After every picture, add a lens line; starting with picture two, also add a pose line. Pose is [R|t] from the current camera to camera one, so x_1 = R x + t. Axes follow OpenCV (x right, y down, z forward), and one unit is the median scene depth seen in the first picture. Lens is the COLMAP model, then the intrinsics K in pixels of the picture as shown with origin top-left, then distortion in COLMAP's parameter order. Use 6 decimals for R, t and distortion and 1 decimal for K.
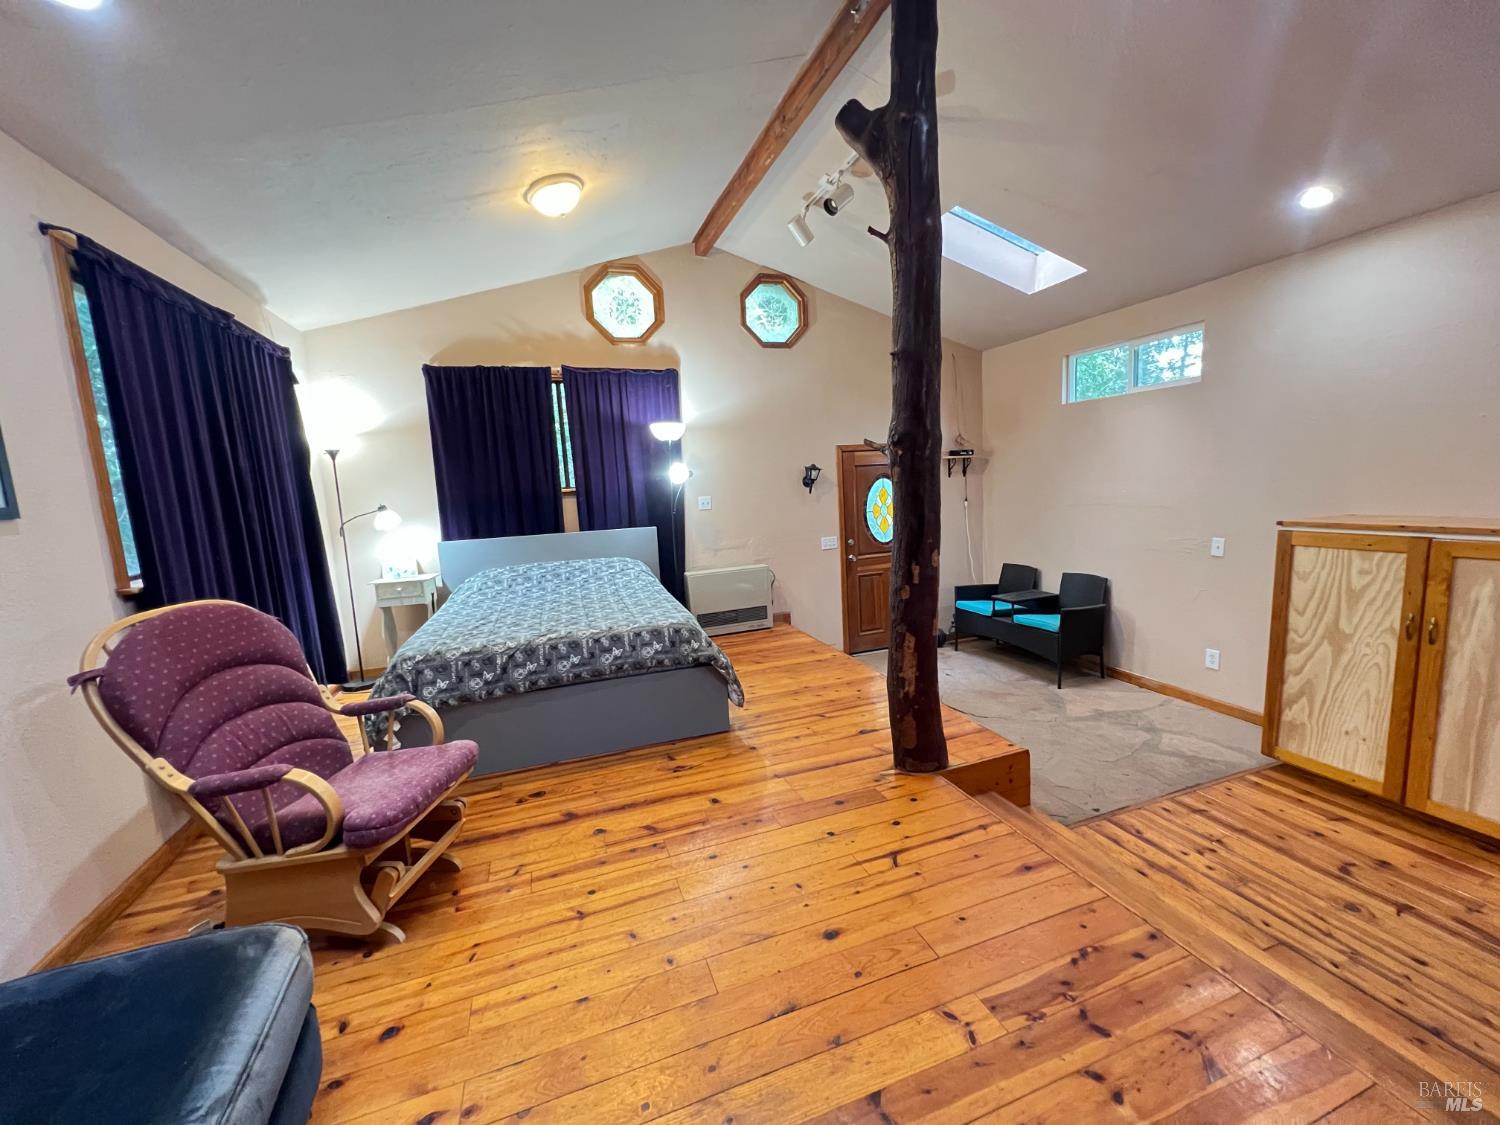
lens RADIAL K [[602.2, 0, 754.7], [0, 602.2, 563.5], [0, 0, 1]] dist [-0.003431, 0.001000]
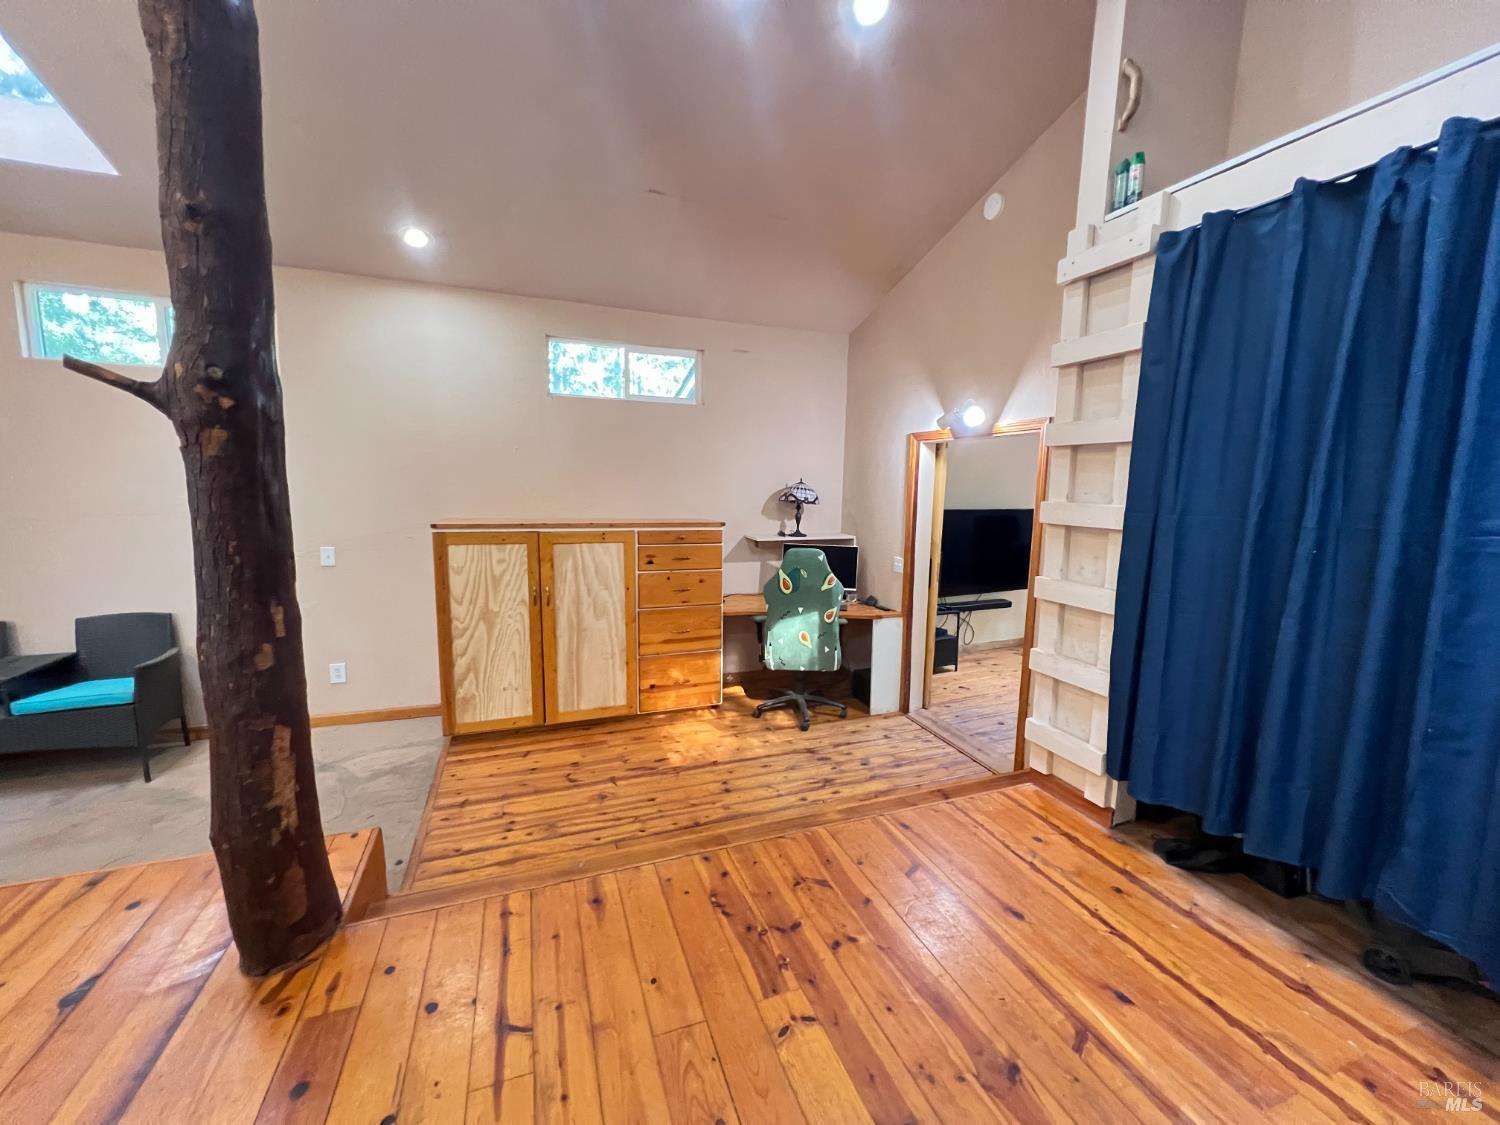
lens RADIAL K [[602.2, 0, 753.6], [0, 602.2, 564.2], [0, 0, 1]] dist [-0.003431, 0.001000]
pose [[-0.020097, -0.086272, 0.996069, -0.269770], [0.113934, 0.989582, 0.088009, -0.030265], [-0.993285, 0.115255, -0.010059, 0.476382]]
